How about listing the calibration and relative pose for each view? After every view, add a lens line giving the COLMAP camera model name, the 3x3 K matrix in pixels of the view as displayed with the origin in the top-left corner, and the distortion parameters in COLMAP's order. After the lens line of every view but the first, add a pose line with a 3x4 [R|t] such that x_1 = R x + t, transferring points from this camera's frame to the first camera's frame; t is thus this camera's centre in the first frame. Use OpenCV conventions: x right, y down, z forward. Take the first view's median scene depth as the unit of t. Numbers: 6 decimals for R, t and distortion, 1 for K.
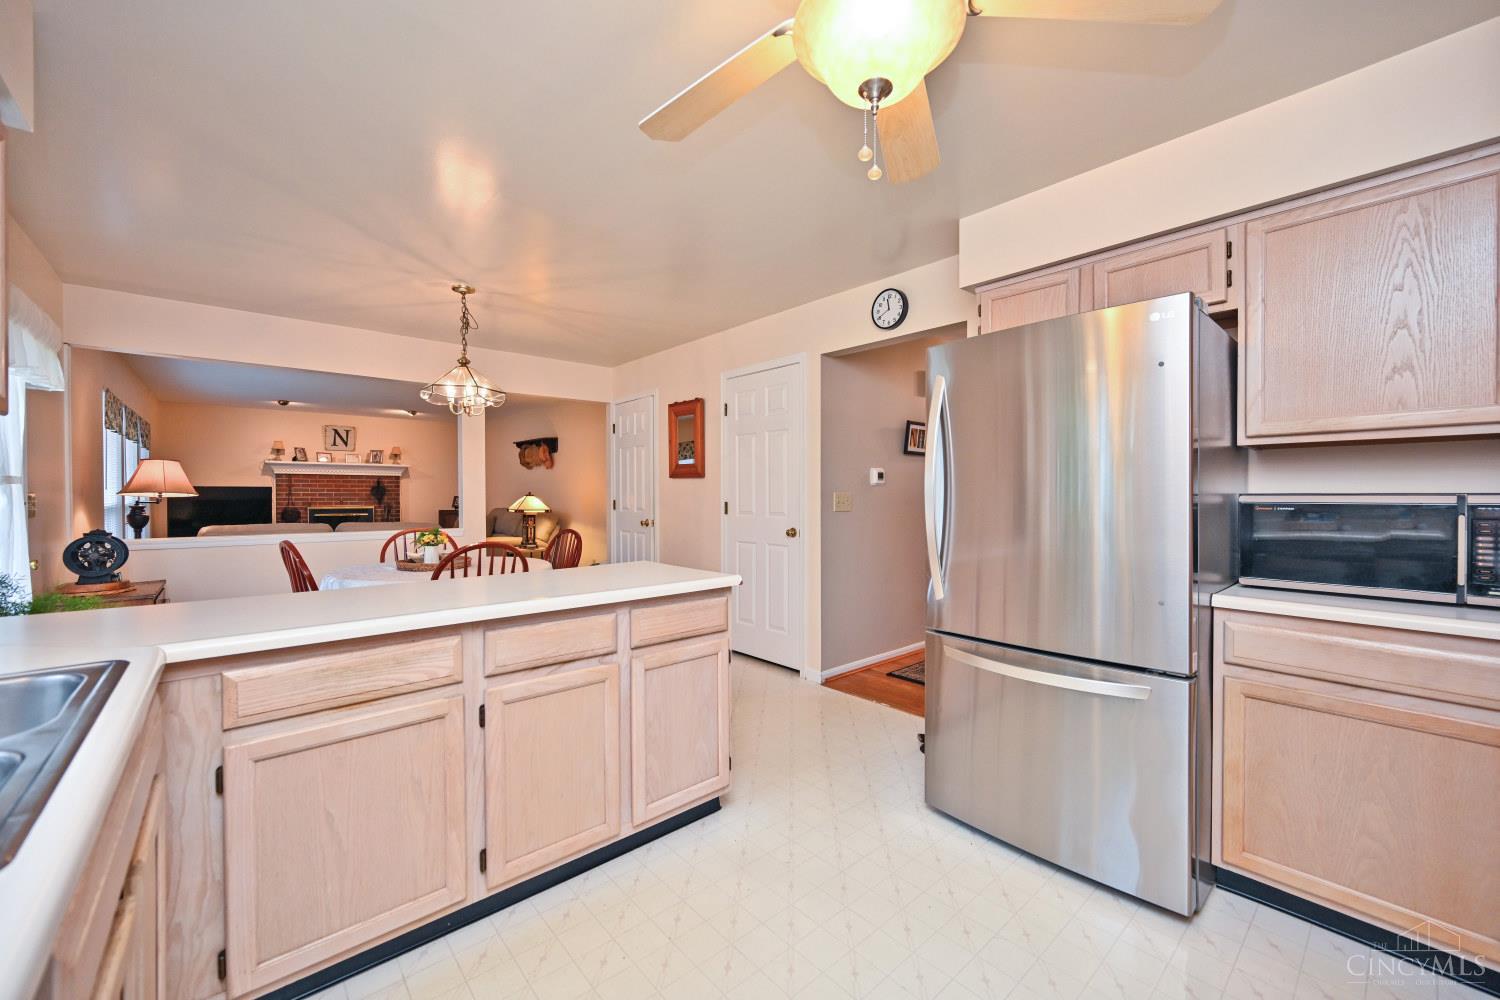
lens RADIAL K [[590.9, 0, 755.1], [0, 590.9, 499.9], [0, 0, 1]] dist [-0.000577, 0.000254]
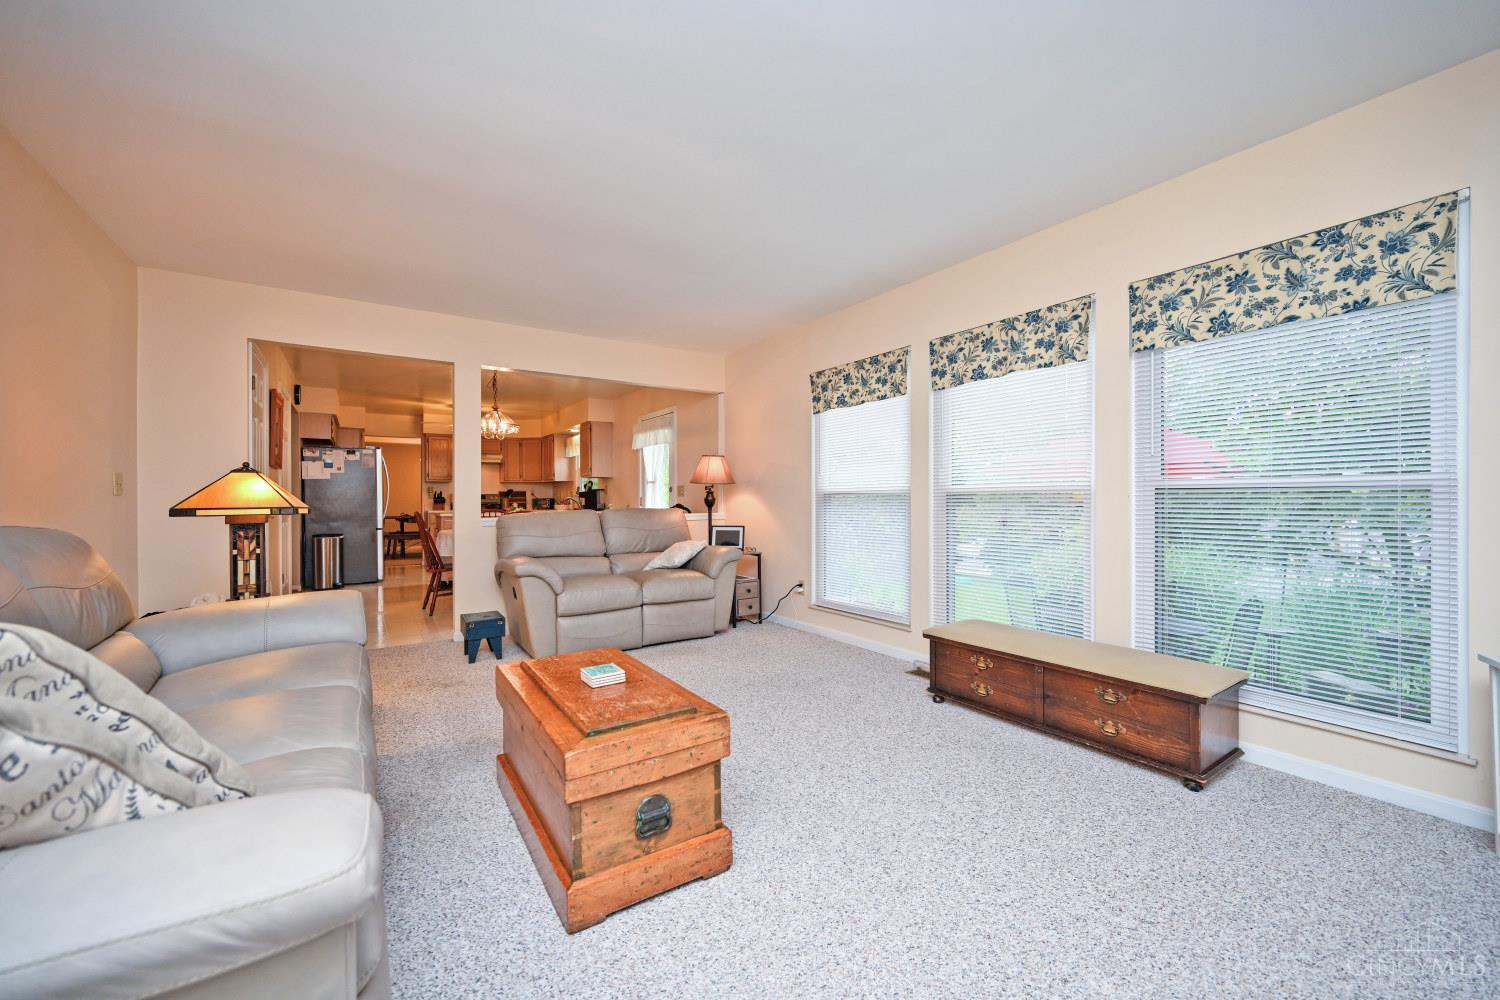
lens RADIAL K [[590.9, 0, 755.1], [0, 590.9, 499.9], [0, 0, 1]] dist [-0.000577, 0.000254]
pose [[-0.990599, 0.004961, 0.136710, -0.757513], [0.006584, 0.999913, 0.011422, 0.008373], [-0.136641, 0.012214, -0.990545, 1.337886]]
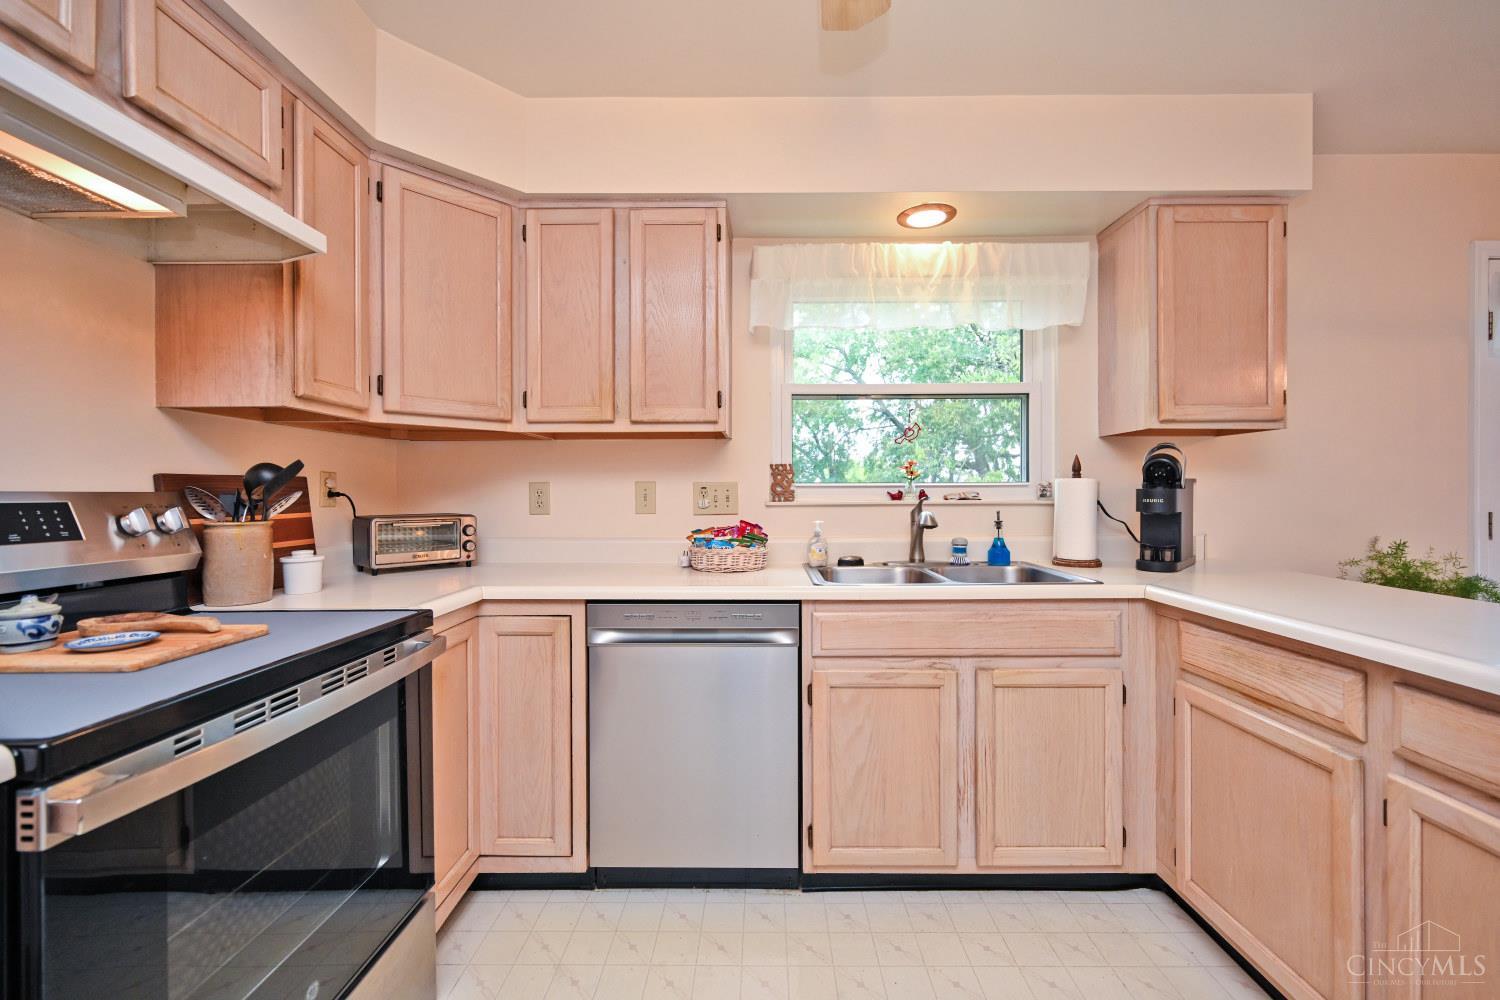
lens RADIAL K [[599.2, 0, 759.8], [0, 599.2, 496.0], [0, 0, 1]] dist [-0.002309, -0.000206]
pose [[-0.669437, 0.006671, -0.742839, 0.112114], [-0.004411, 0.999906, 0.012955, 0.003743], [0.742856, 0.011950, -0.669345, 0.217626]]
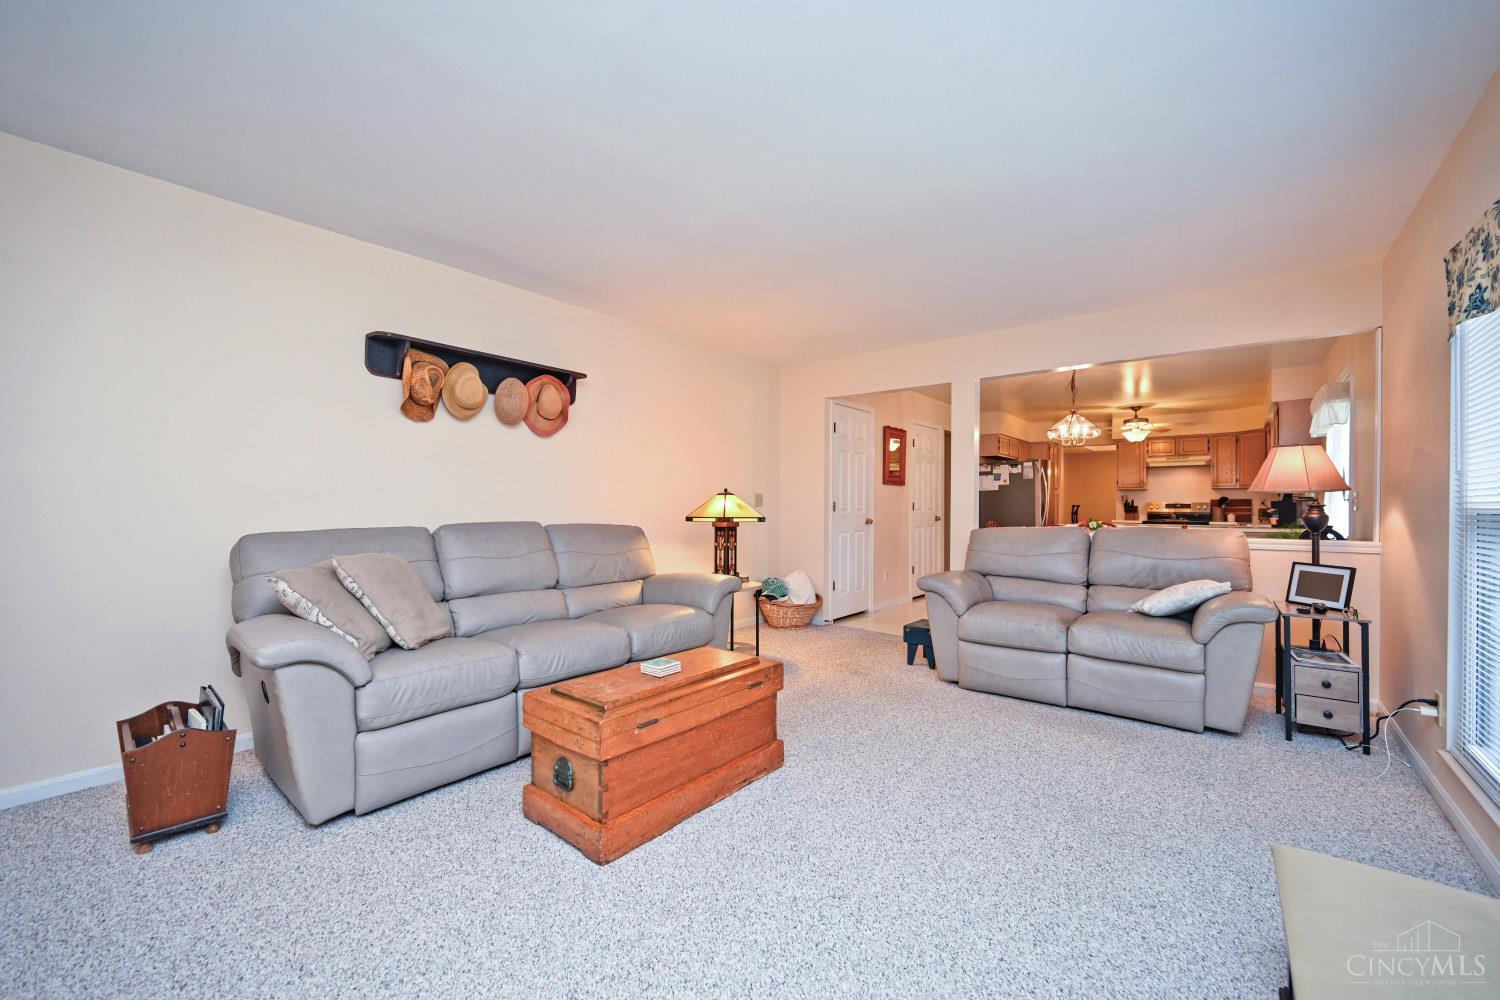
lens RADIAL K [[590.8, 0, 752.8], [0, 590.8, 505.2], [0, 0, 1]] dist [0.001588, -0.002996]
pose [[-0.154576, -0.001090, 0.987980, -0.981574], [0.006703, 0.999975, 0.002152, 0.002402], [-0.987958, 0.006955, -0.154565, 1.075121]]
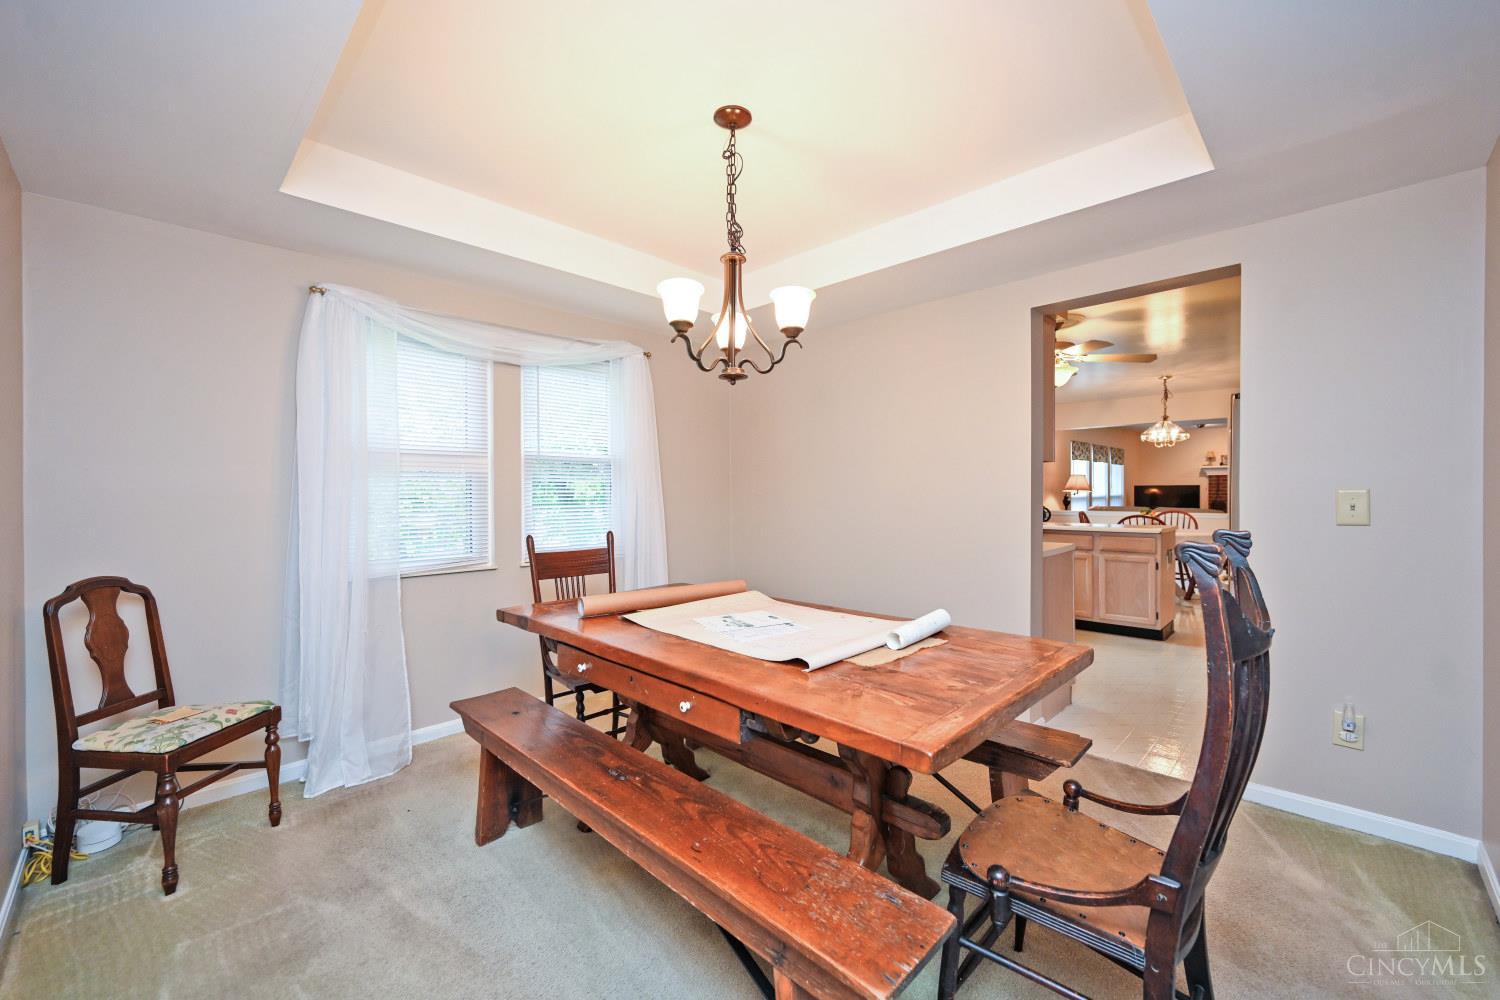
lens RADIAL K [[598.9, 0, 750.0], [0, 598.9, 500.0], [0, 0, 1]] dist [-0.000330, 0.000013]
pose [[0.064676, 0.013607, -0.997814, 0.652252], [-0.005809, 0.999895, 0.013259, 0.000877], [0.997889, 0.004939, 0.064748, -0.199858]]
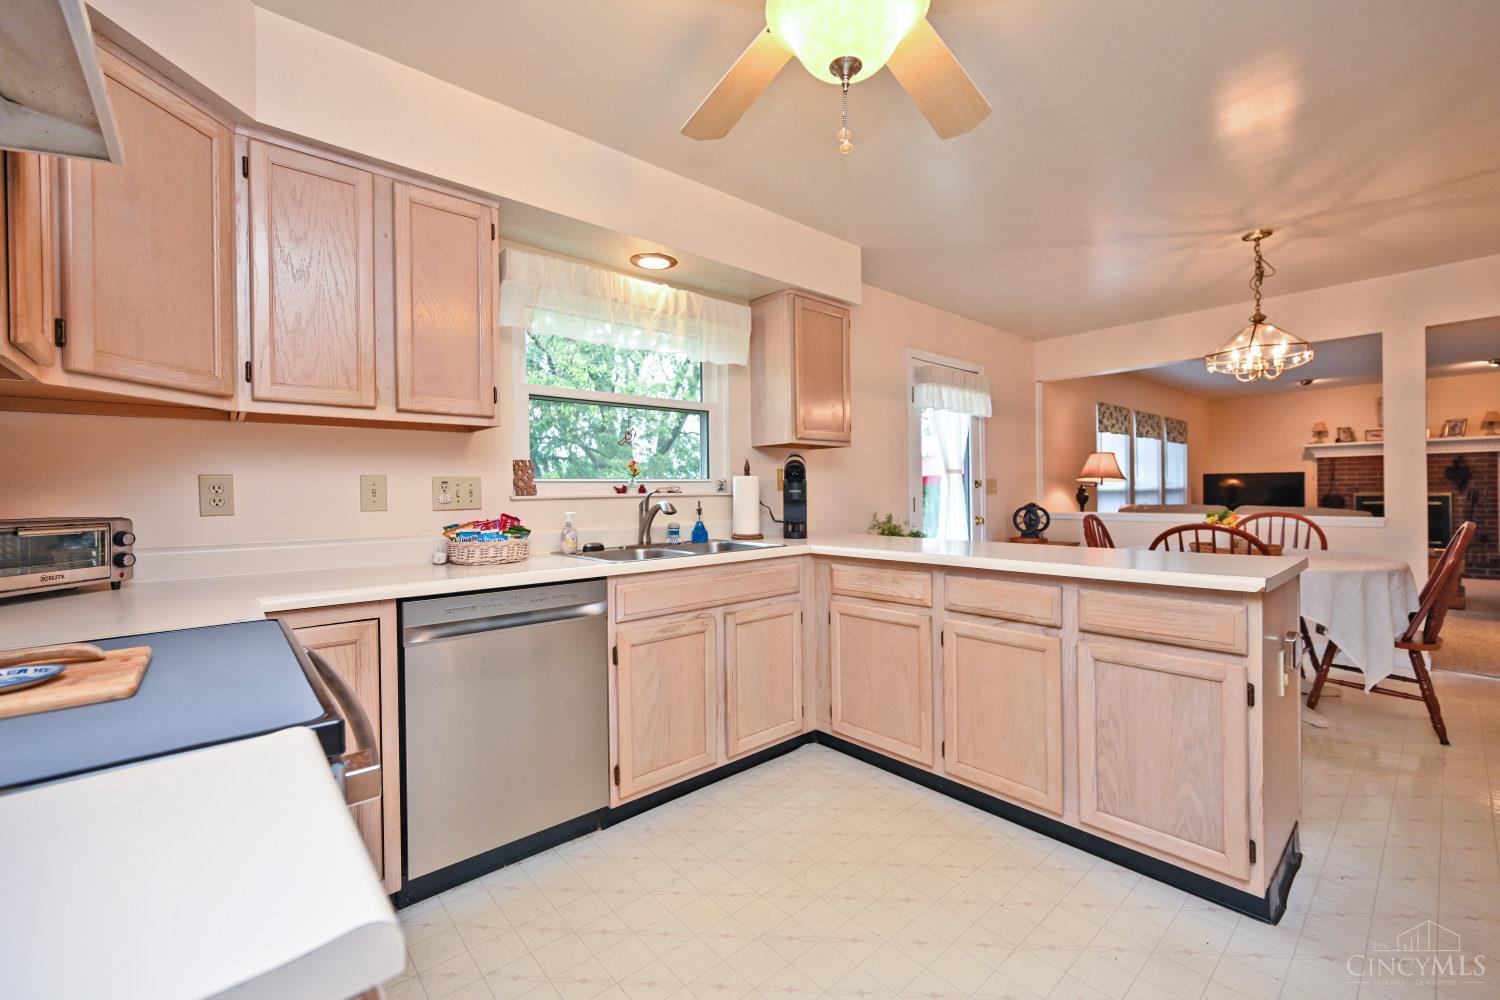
lens RADIAL K [[613.0, 0, 753.1], [0, 613.0, 497.6], [0, 0, 1]] dist [-0.001277, 0.000332]
pose [[-0.005386, 0.010409, -0.999931, 0.212614], [0.002216, 0.999943, 0.010397, 0.008792], [0.999983, -0.002160, -0.005409, 0.137975]]
